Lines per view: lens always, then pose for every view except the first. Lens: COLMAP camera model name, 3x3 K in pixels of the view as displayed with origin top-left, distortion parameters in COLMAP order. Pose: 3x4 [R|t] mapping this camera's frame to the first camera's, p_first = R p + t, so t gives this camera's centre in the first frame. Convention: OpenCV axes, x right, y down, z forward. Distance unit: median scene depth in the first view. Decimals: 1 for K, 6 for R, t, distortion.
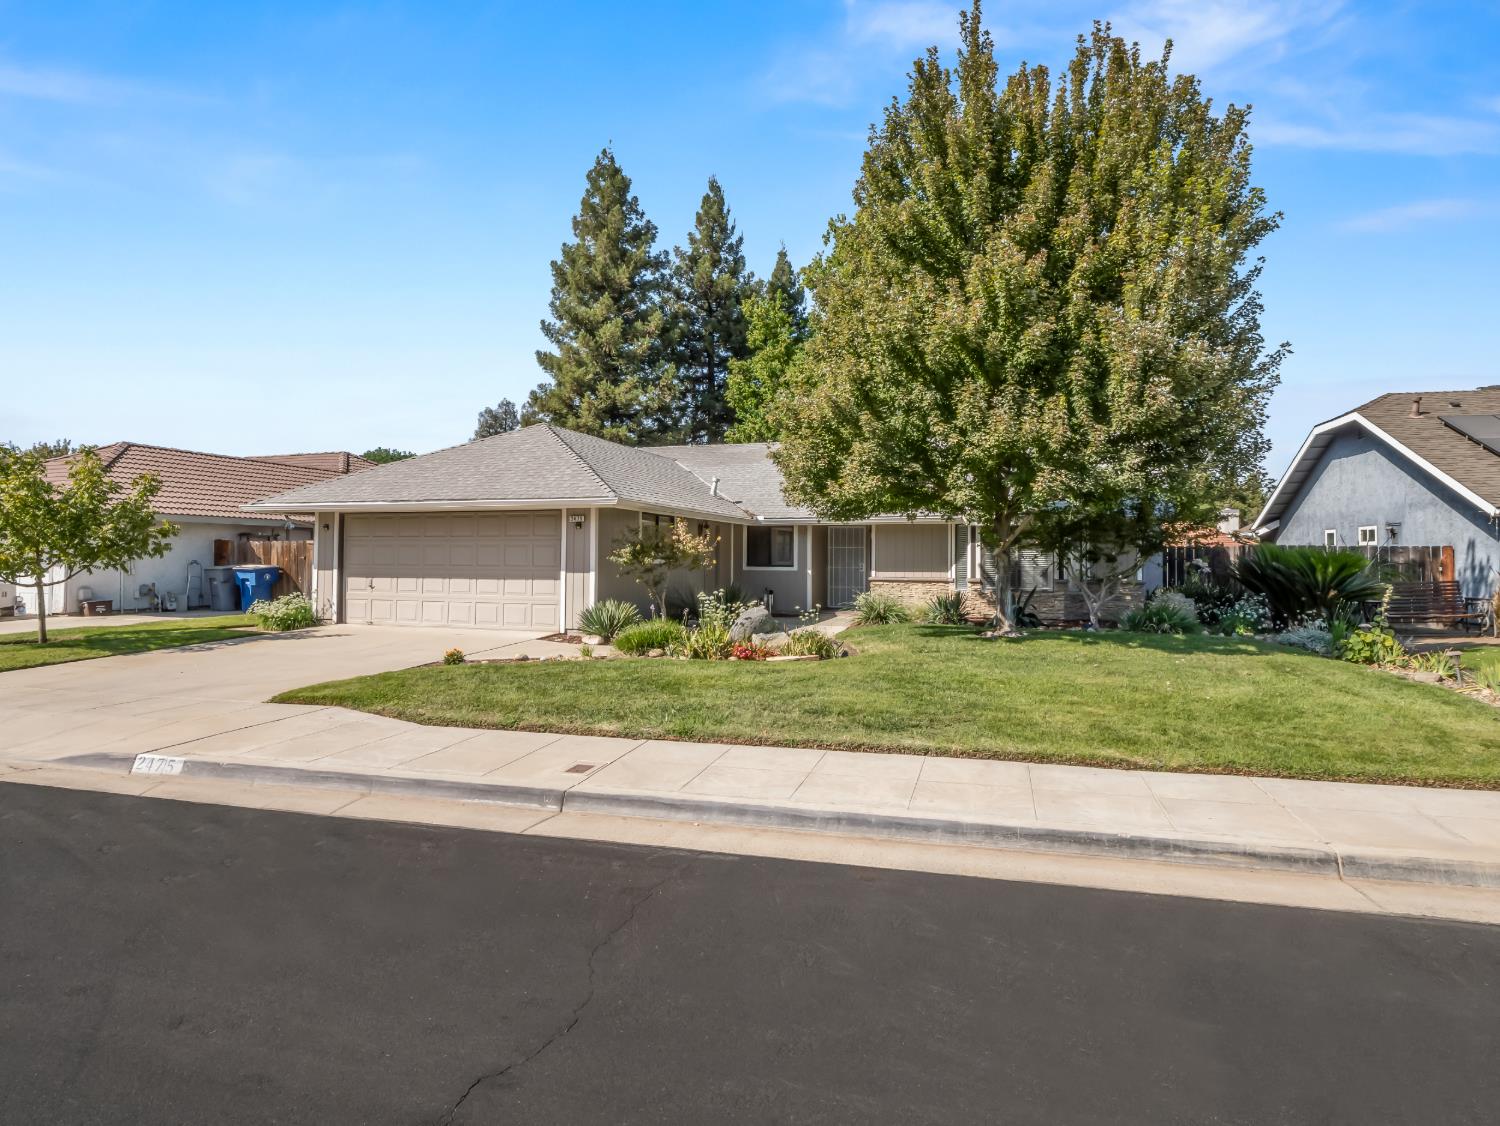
lens RADIAL K [[746.9, 0, 750.0], [0, 746.9, 563.0], [0, 0, 1]] dist [-0.005700, -0.000874]
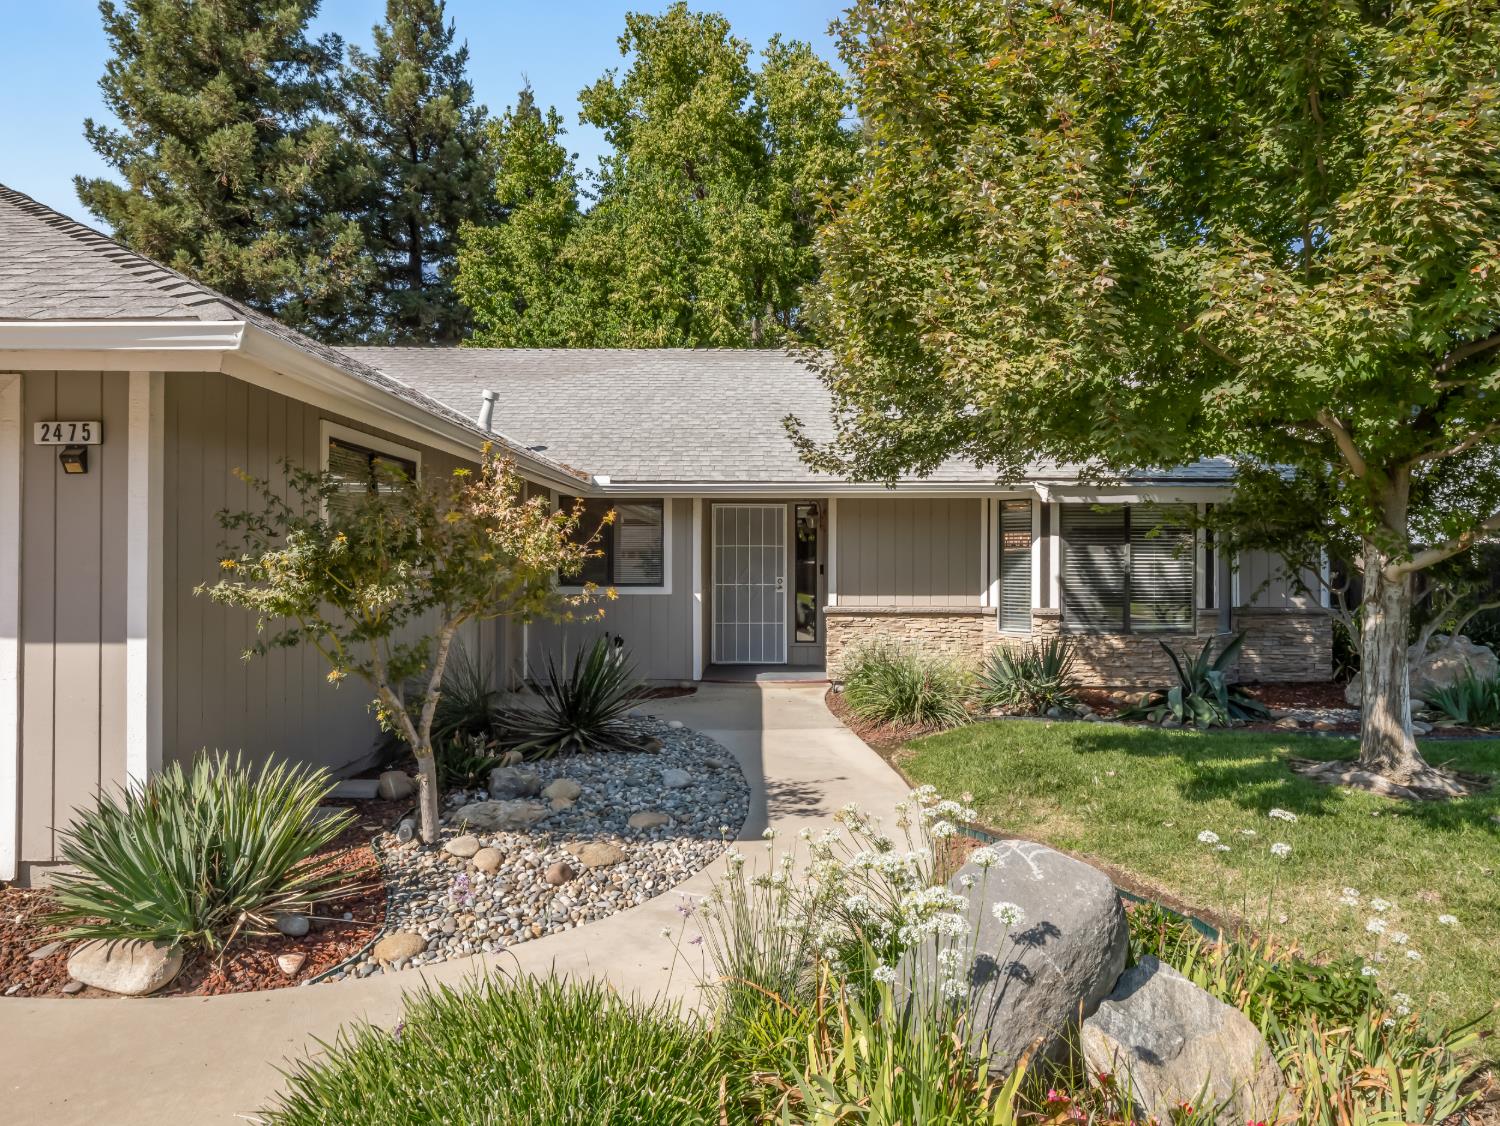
lens RADIAL K [[952.0, 0, 750.0], [0, 952.0, 563.0], [0, 0, 1]] dist [0.037473, -0.029873]
pose [[0.953543, -0.004425, 0.301225, -0.038955], [0.005022, 0.999987, -0.001207, -0.004784], [-0.301216, 0.002664, 0.953552, 0.221005]]
